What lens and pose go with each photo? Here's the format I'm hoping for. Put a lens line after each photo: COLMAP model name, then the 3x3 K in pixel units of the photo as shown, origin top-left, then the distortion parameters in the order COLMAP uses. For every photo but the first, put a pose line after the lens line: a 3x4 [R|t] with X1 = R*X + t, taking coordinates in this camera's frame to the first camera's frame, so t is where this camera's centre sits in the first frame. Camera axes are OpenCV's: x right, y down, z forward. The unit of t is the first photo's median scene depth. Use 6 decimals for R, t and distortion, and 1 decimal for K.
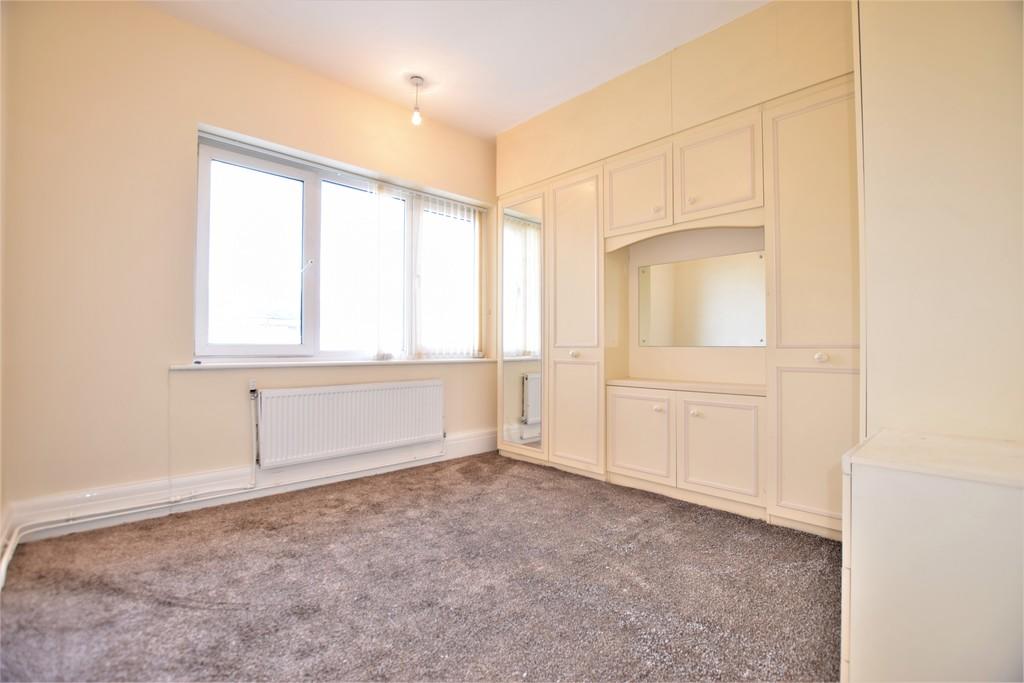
lens RADIAL K [[462.1, 0, 515.0], [0, 462.1, 338.7], [0, 0, 1]] dist [0.001757, 0.000021]
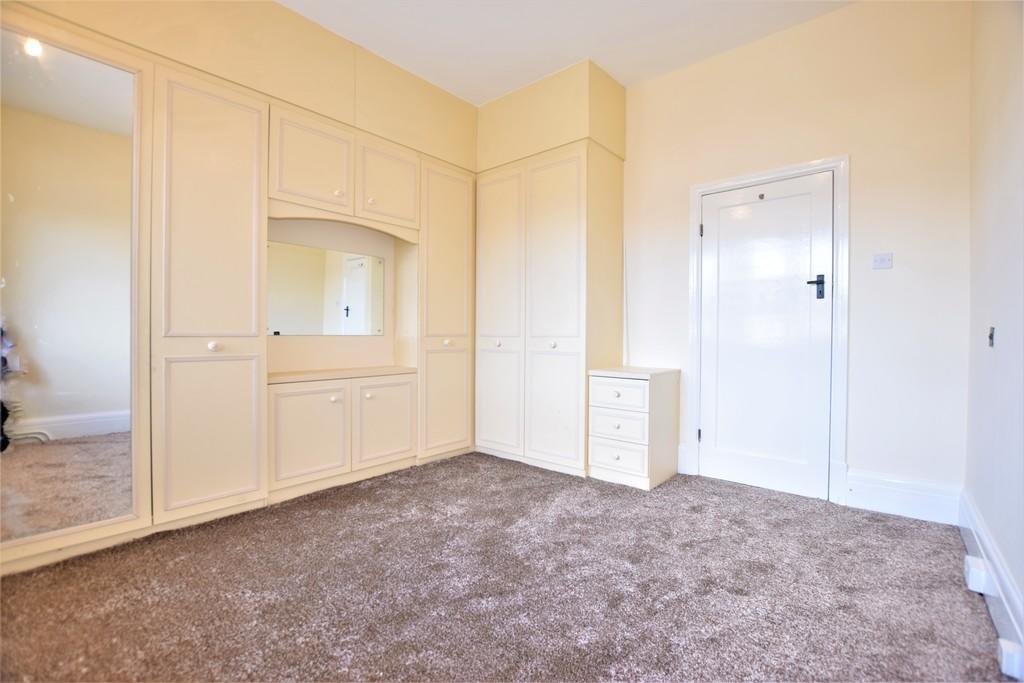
lens RADIAL K [[462.1, 0, 515.0], [0, 462.1, 338.7], [0, 0, 1]] dist [0.001757, 0.000021]
pose [[-0.108407, -0.008070, 0.994074, -0.666267], [-0.017382, 0.999830, 0.006221, 0.010680], [-0.993955, -0.016604, -0.108529, 0.702129]]
